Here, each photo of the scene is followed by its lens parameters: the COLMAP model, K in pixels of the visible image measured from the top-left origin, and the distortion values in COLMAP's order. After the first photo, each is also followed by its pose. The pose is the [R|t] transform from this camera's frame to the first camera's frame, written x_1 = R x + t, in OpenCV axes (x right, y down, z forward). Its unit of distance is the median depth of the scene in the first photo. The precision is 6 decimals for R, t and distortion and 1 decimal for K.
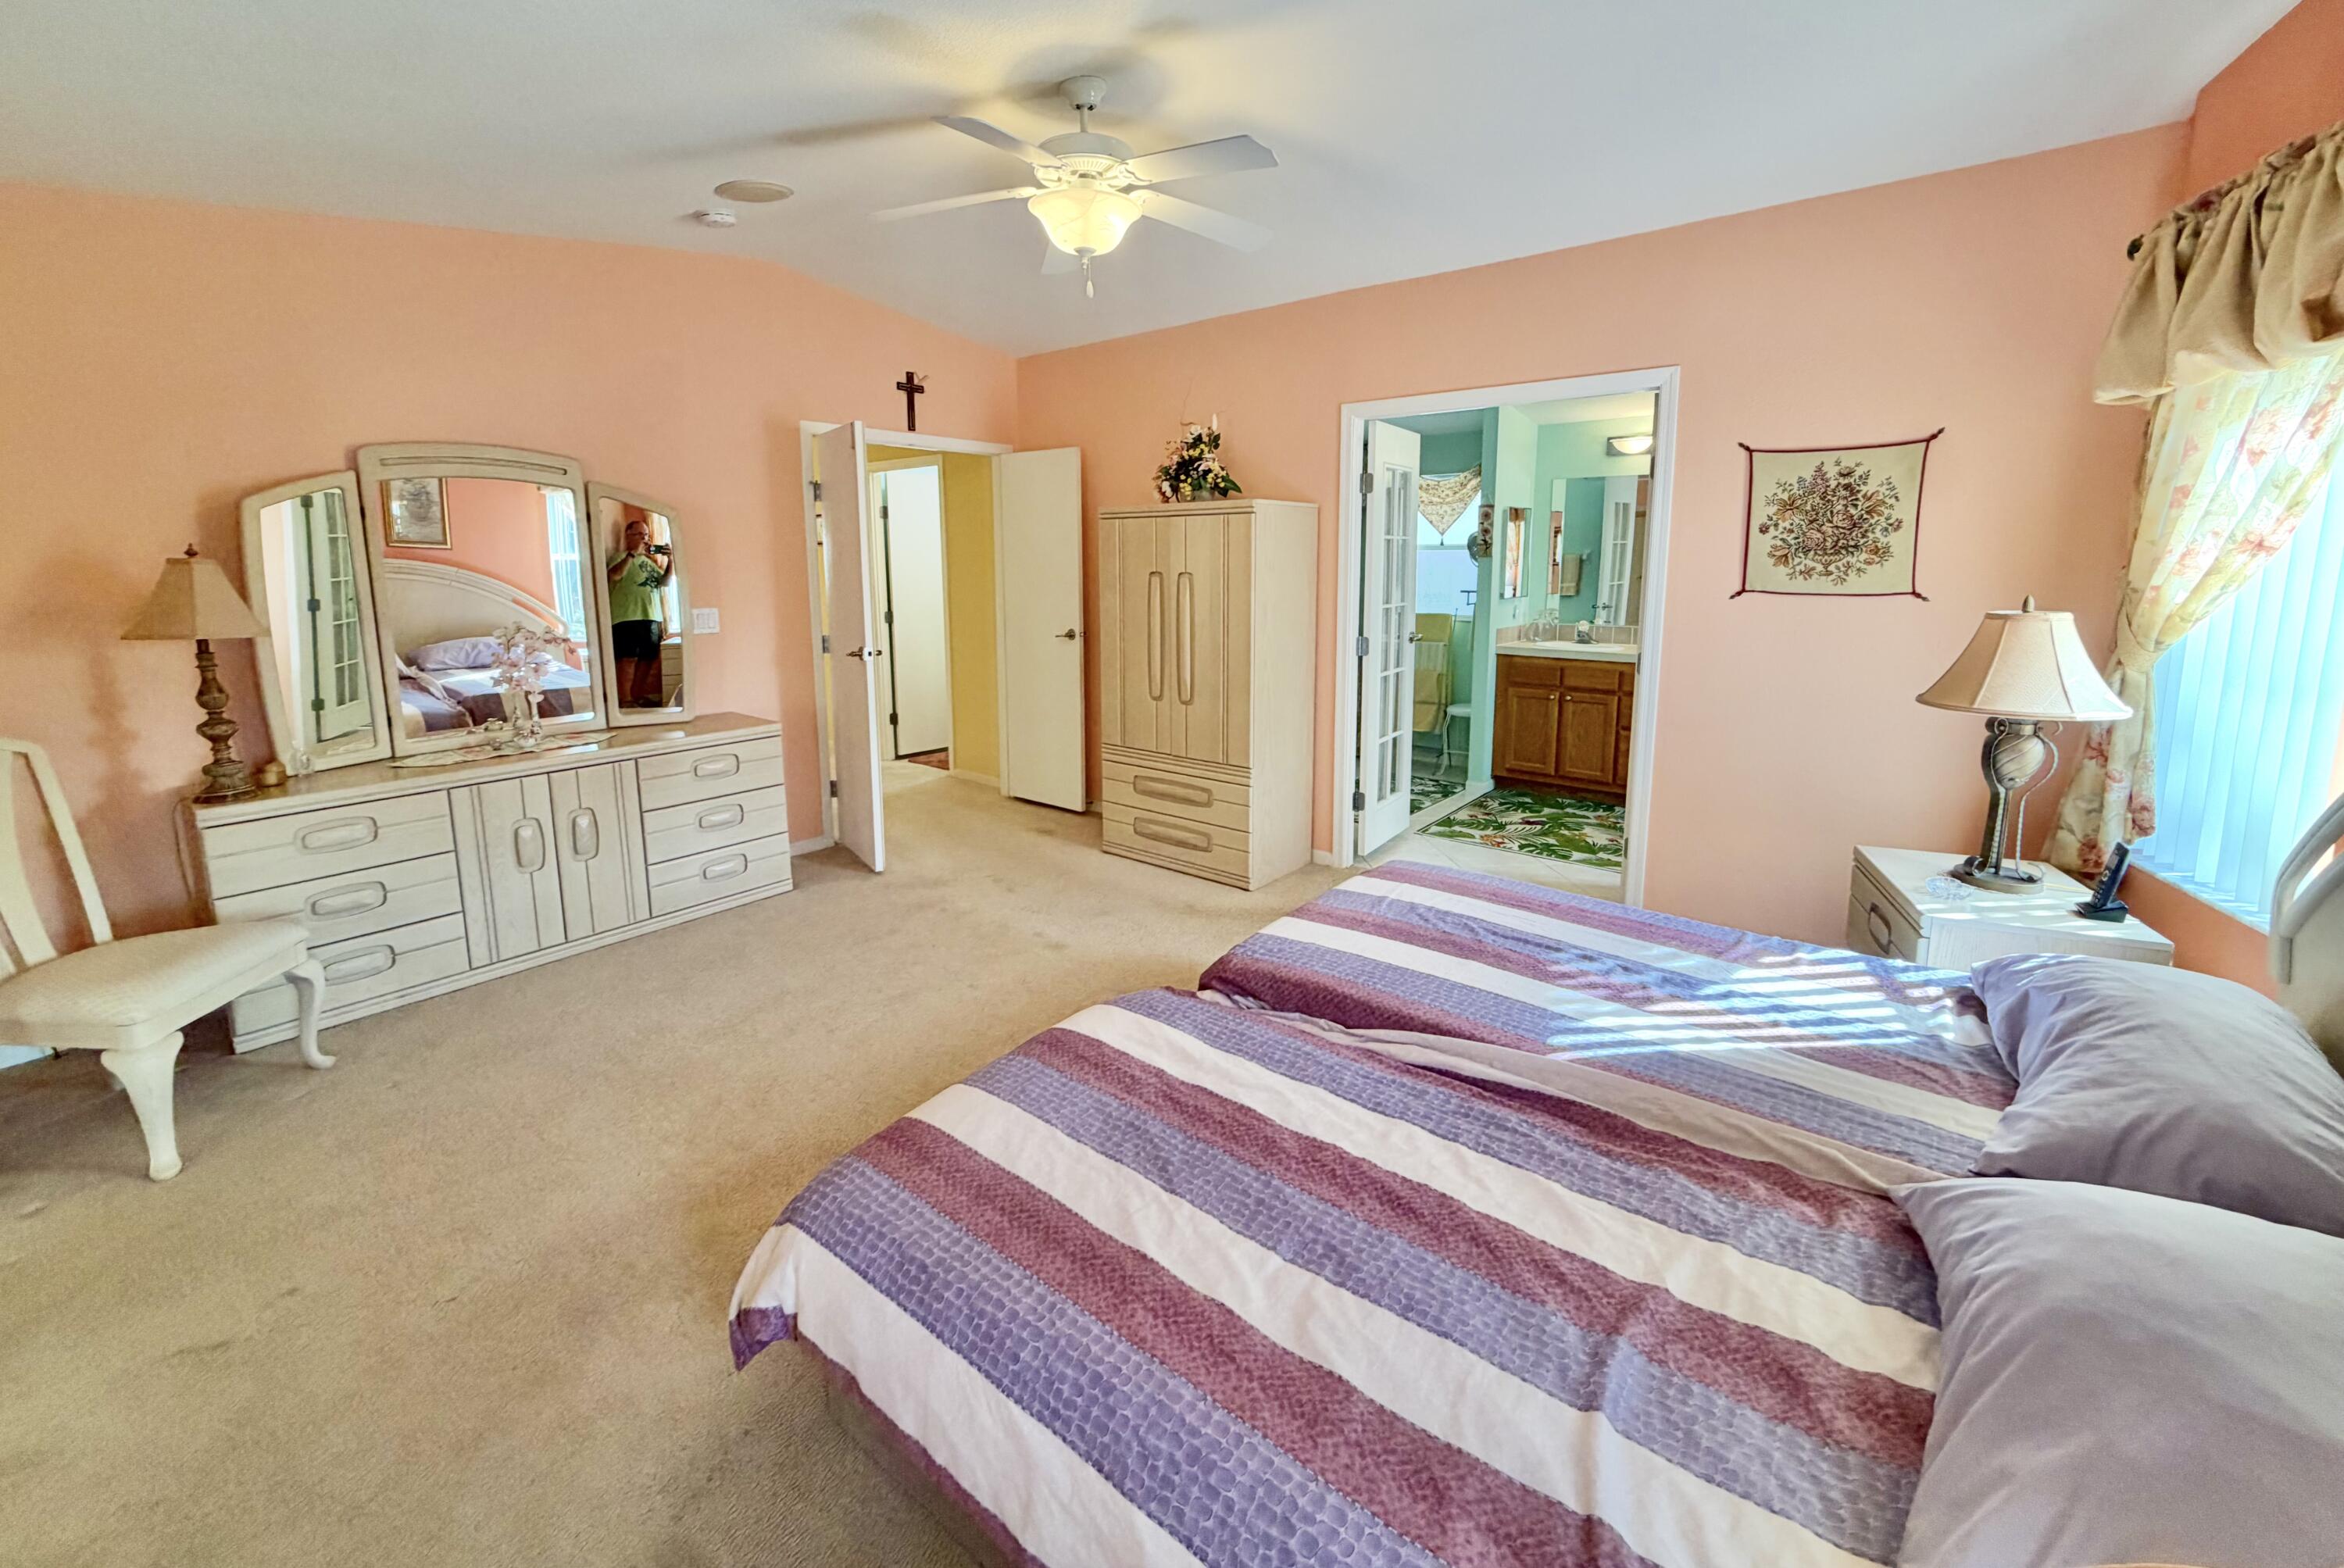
lens RADIAL K [[925.1, 0, 1153.5], [0, 925.1, 670.0], [0, 0, 1]] dist [0.001716, -0.000076]
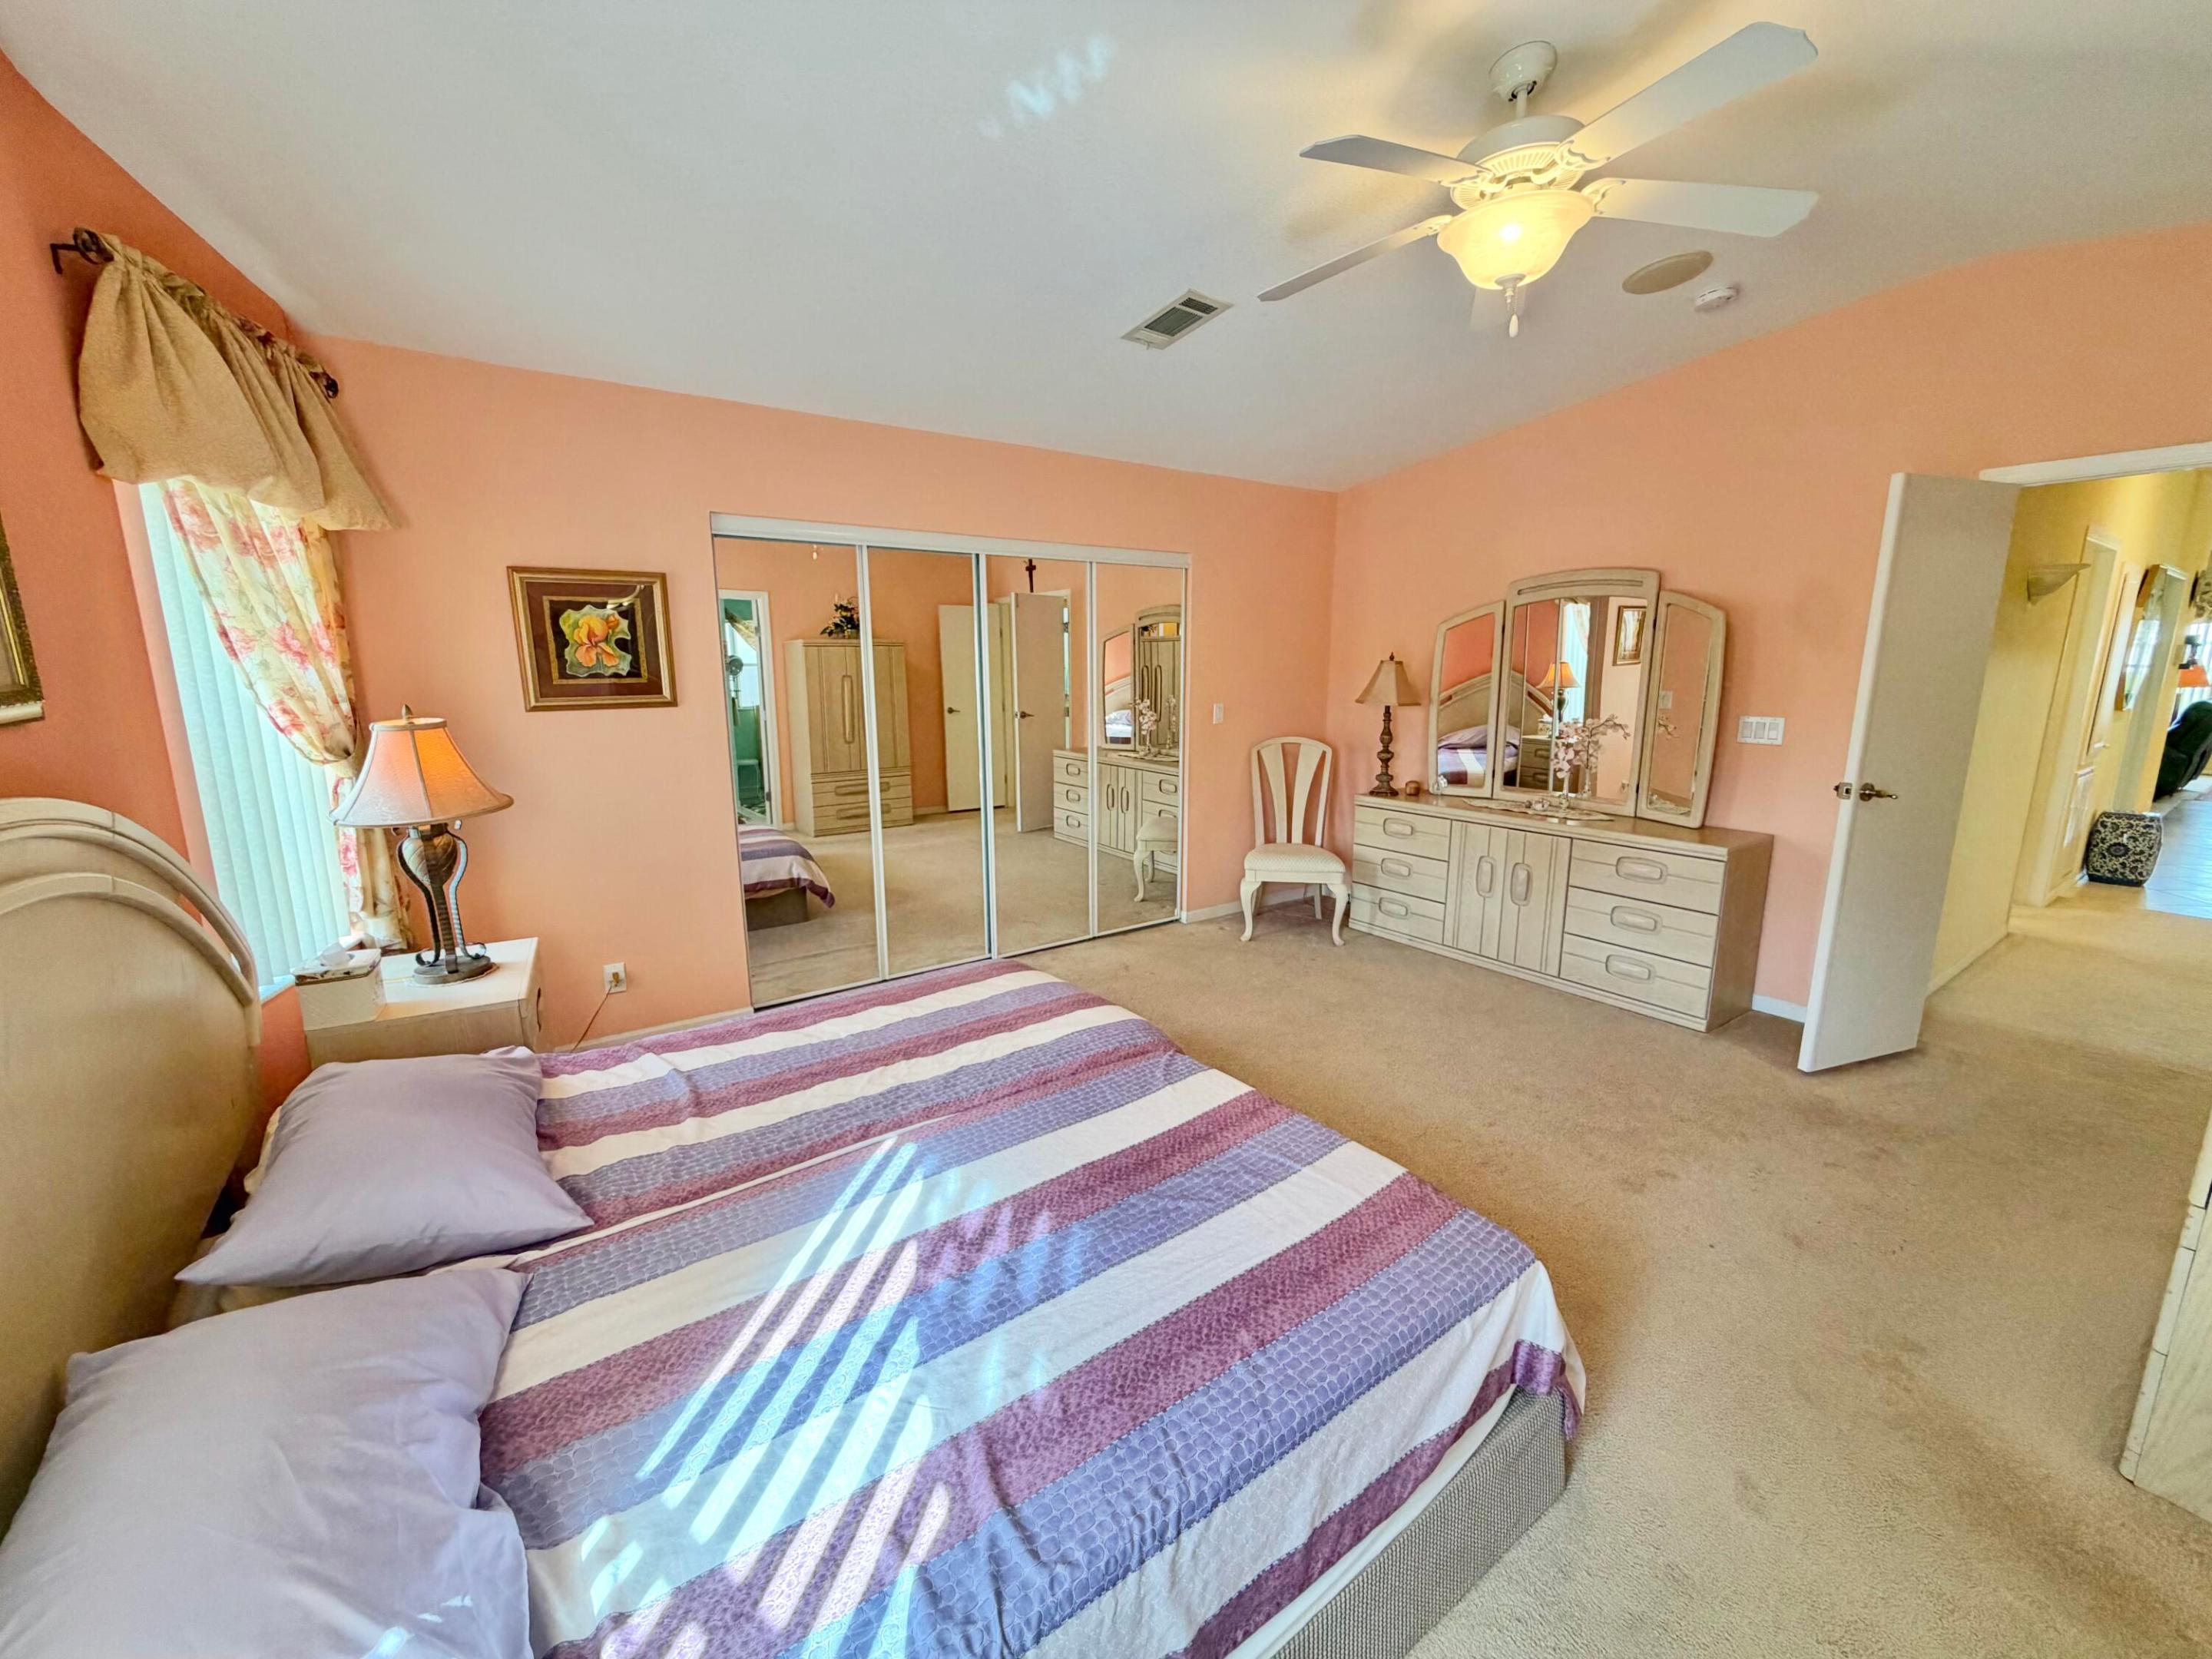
lens RADIAL K [[882.2, 0, 1104.9], [0, 882.2, 832.1], [0, 0, 1]] dist [-0.000473, 0.000118]
pose [[-0.256650, 0.187288, -0.948185, 0.970081], [-0.116722, 0.967859, 0.222767, -0.136392], [0.959430, 0.167848, -0.226540, 1.081999]]
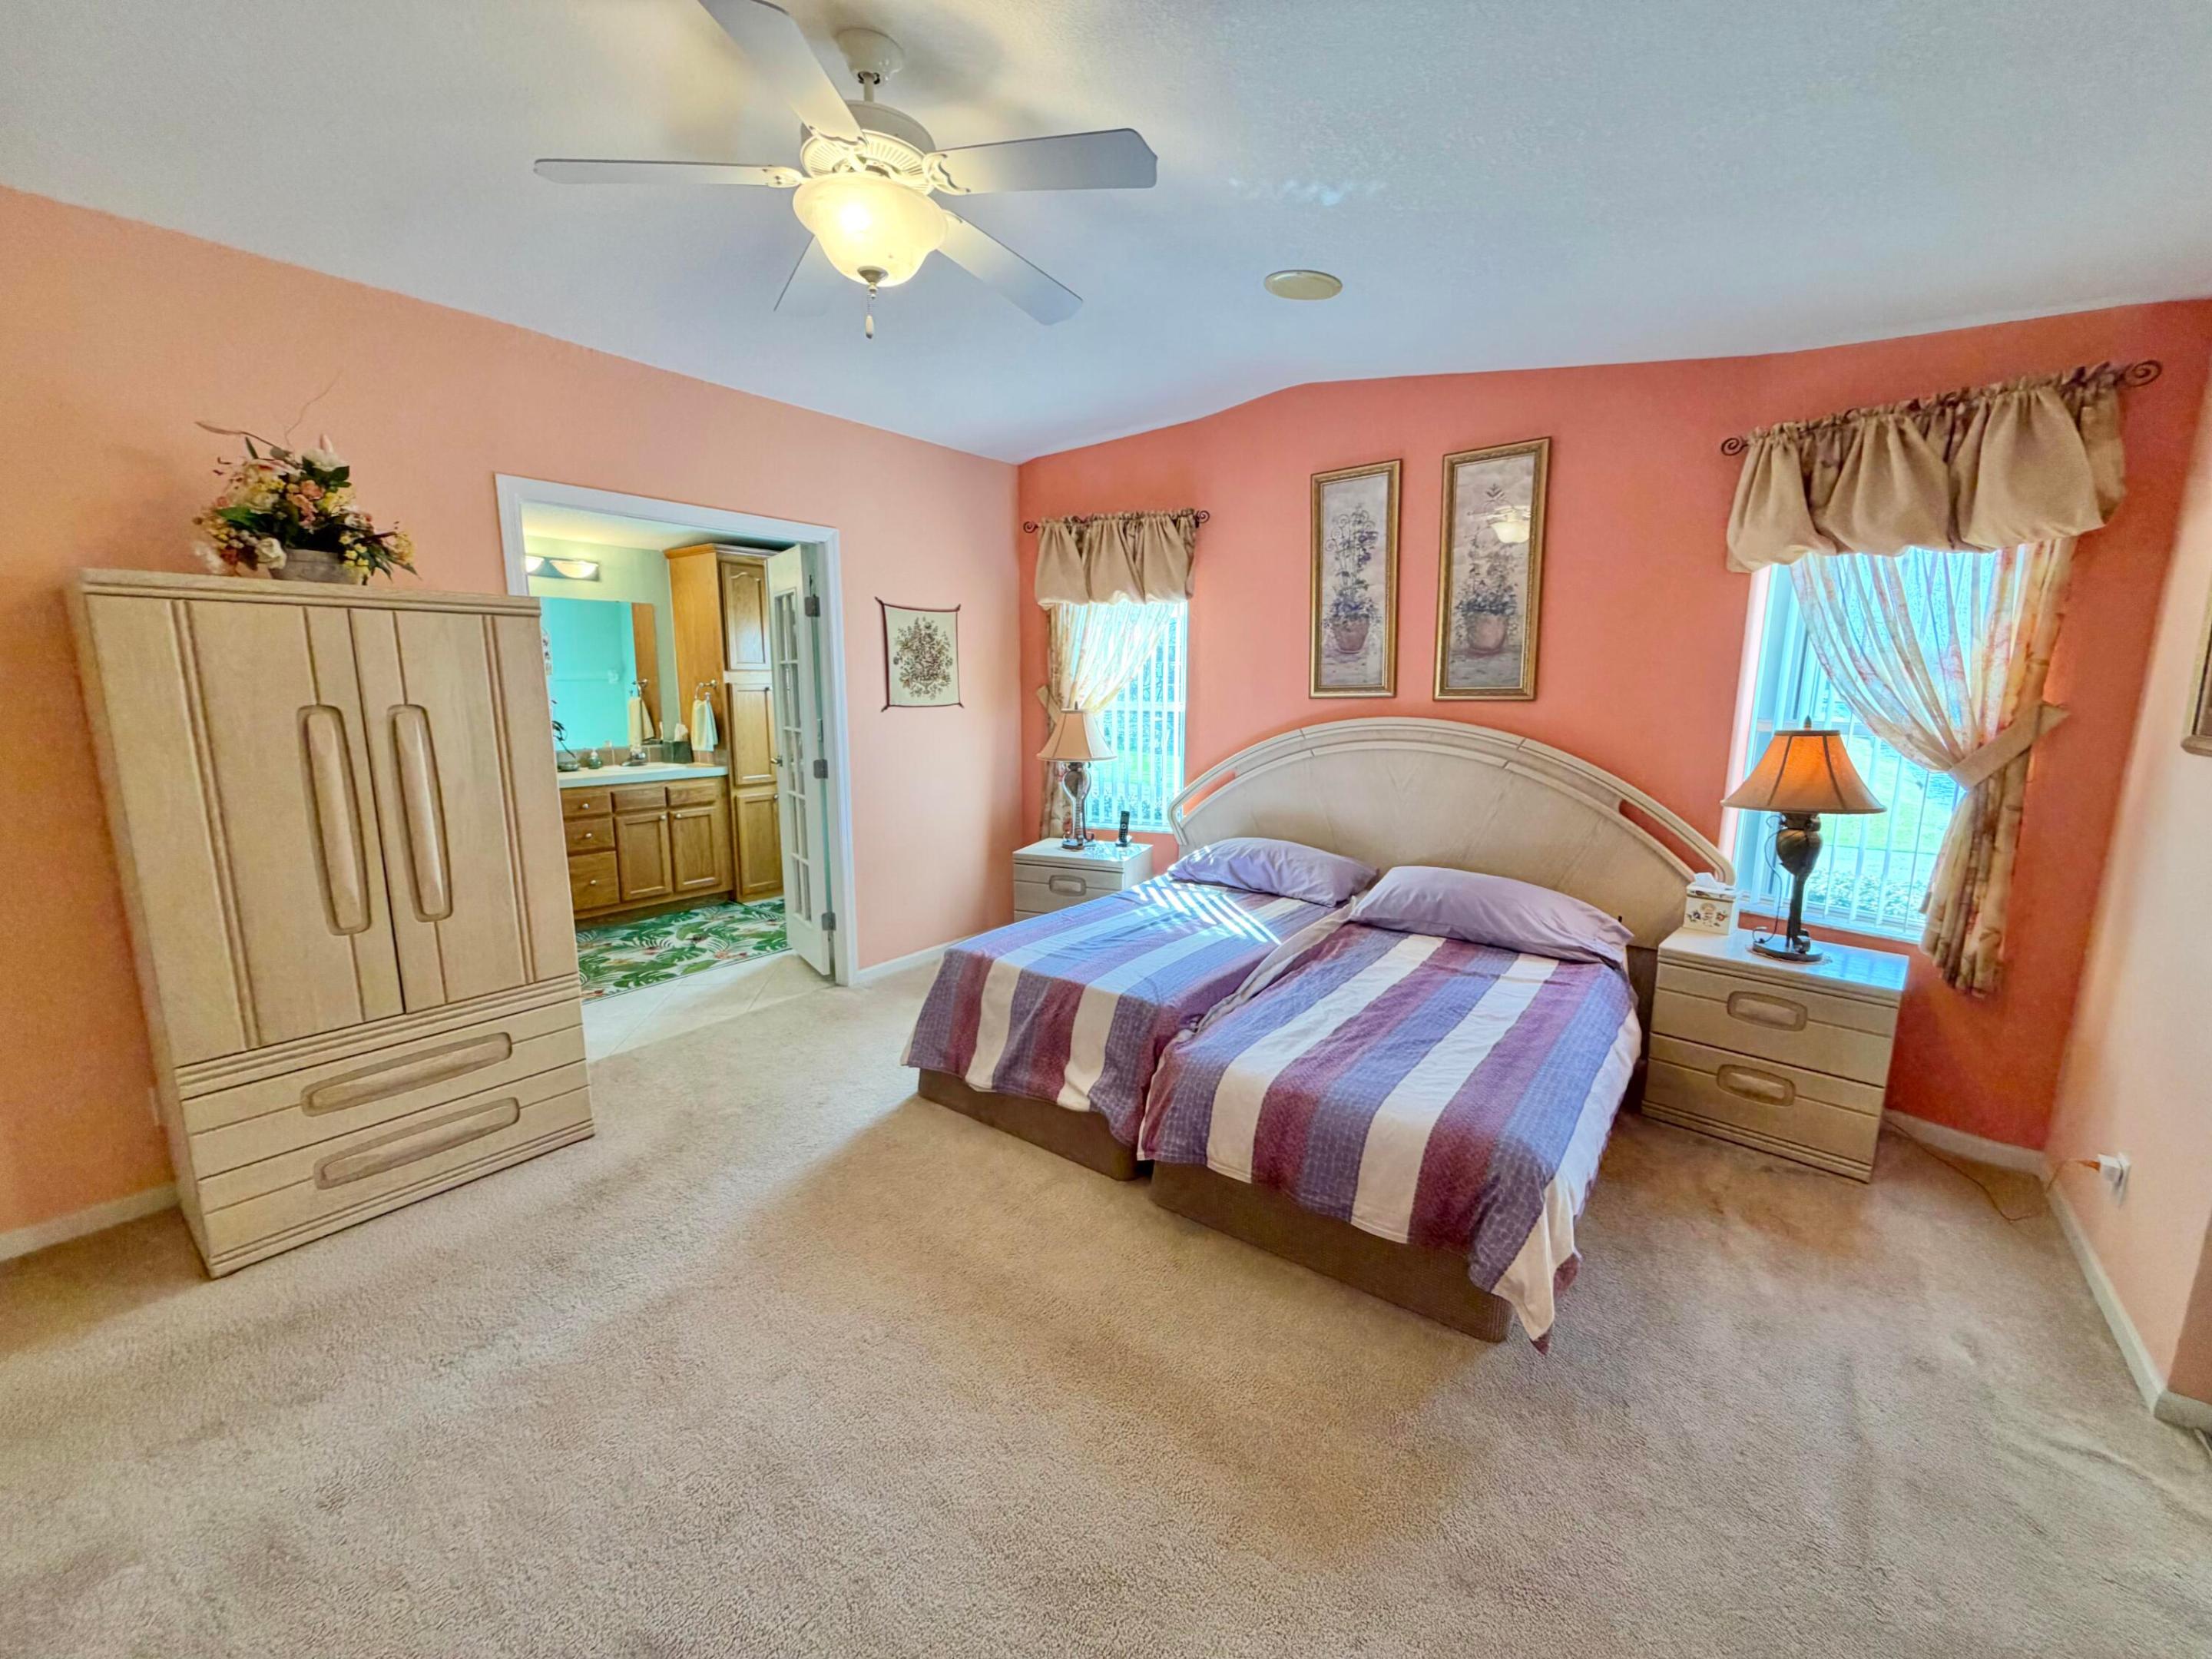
lens RADIAL K [[882.2, 0, 1090.8], [0, 882.2, 828.8], [0, 0, 1]] dist [-0.000473, 0.000118]
pose [[-0.025629, -0.161221, 0.986586, -1.013622], [0.120483, 0.979218, 0.163147, -0.121410], [-0.992385, 0.123048, -0.005672, 1.053561]]
